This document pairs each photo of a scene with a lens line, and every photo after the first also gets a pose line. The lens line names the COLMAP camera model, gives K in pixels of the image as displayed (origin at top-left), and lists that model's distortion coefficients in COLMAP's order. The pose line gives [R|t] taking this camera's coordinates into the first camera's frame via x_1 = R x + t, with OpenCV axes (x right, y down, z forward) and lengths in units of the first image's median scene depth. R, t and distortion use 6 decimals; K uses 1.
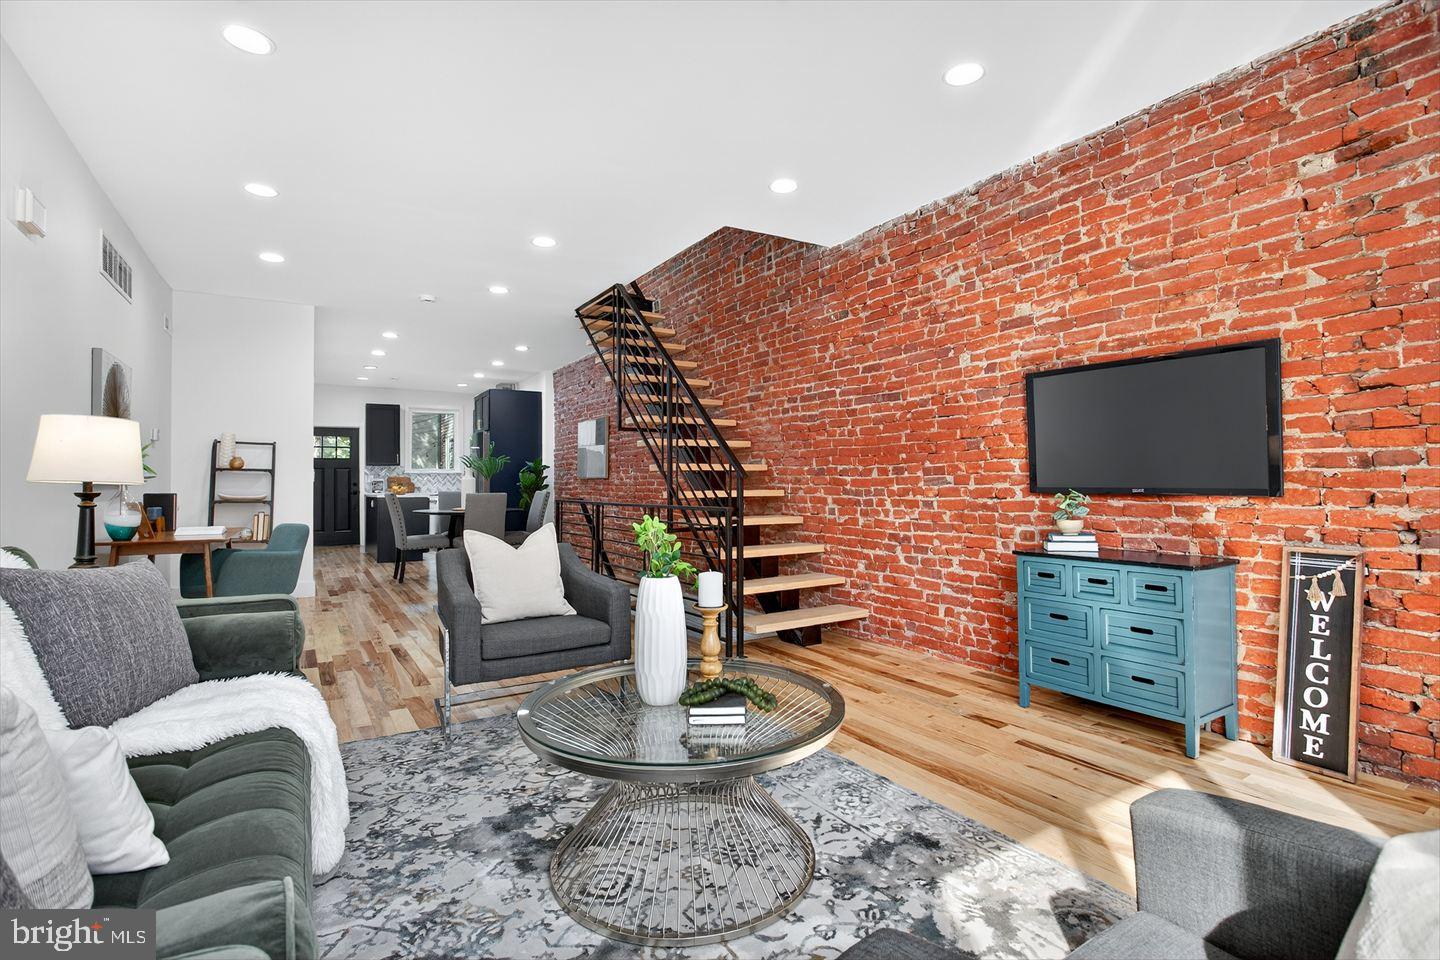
lens RADIAL K [[690.9, 0, 721.4], [0, 690.9, 484.6], [0, 0, 1]] dist [-0.006231, 0.001249]
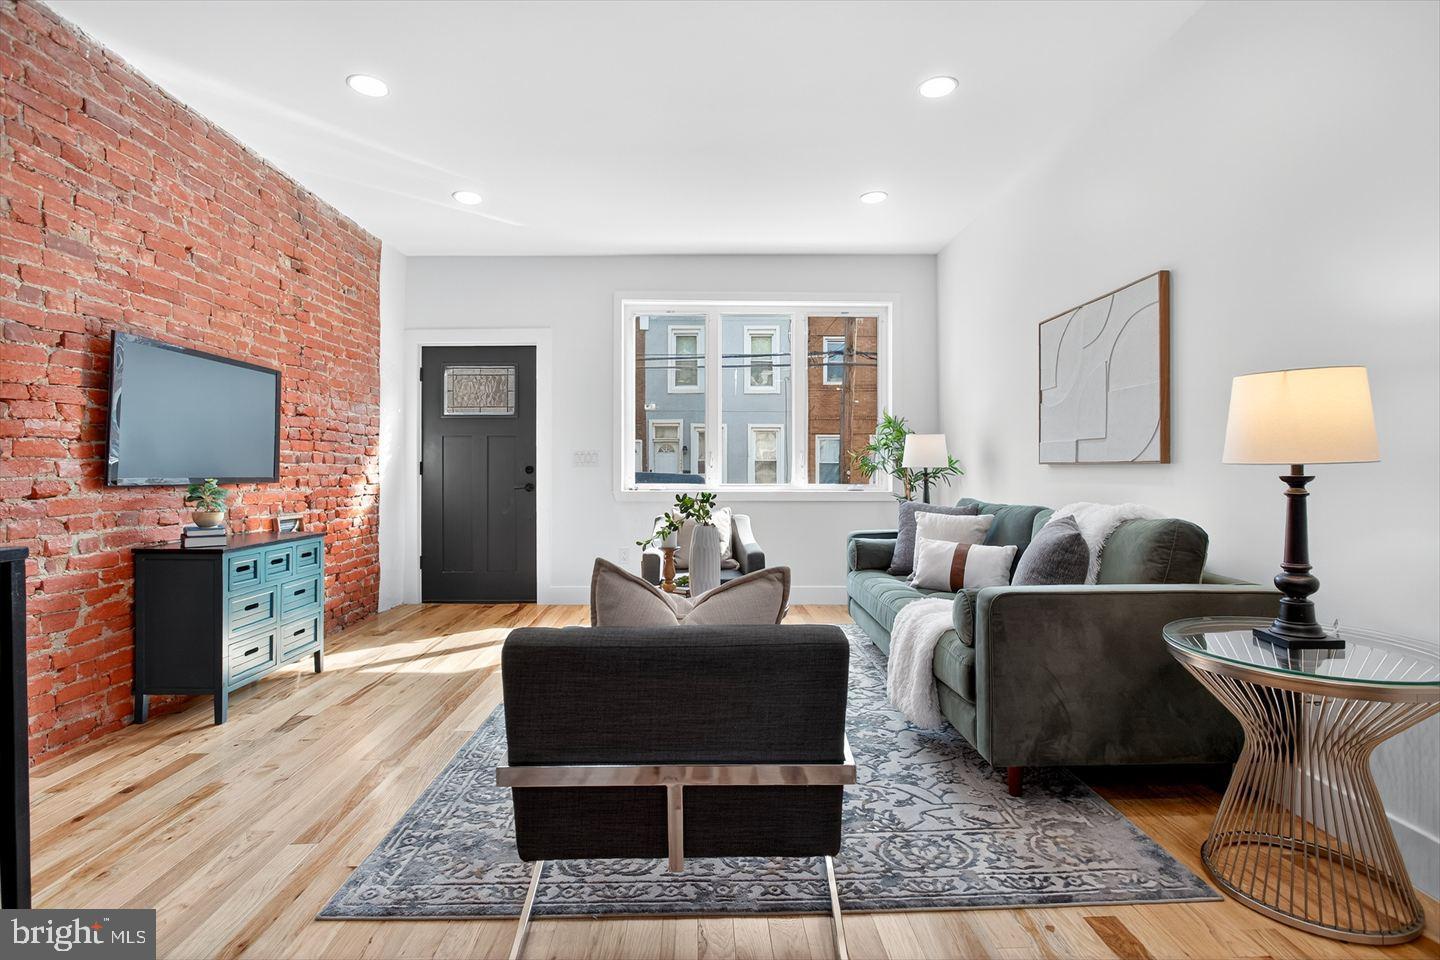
lens RADIAL K [[690.9, 0, 721.4], [0, 690.9, 484.6], [0, 0, 1]] dist [-0.006231, 0.001249]
pose [[-0.861499, -0.008057, 0.507696, -0.496769], [0.002328, 0.999801, 0.019815, -0.003356], [-0.507754, 0.018253, -0.861309, 1.246004]]
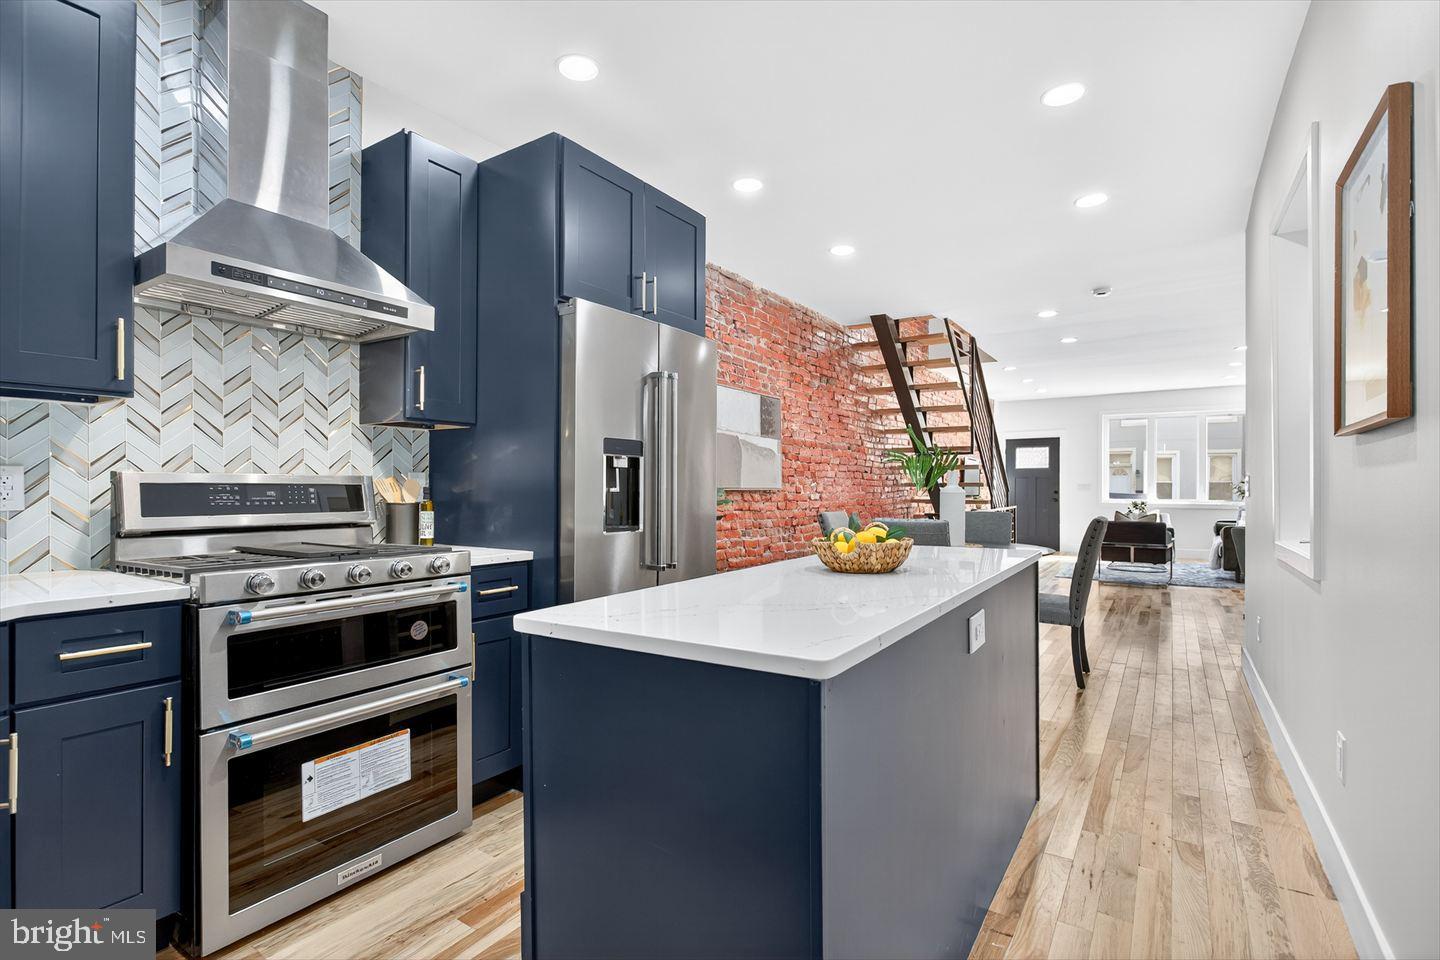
lens RADIAL K [[690.9, 0, 721.4], [0, 690.9, 484.6], [0, 0, 1]] dist [-0.006231, 0.001249]
pose [[-0.426534, 0.002710, 0.904467, -1.750650], [-0.001993, 0.999990, -0.003935, -0.028002], [-0.904469, -0.003481, -0.426525, 3.113358]]
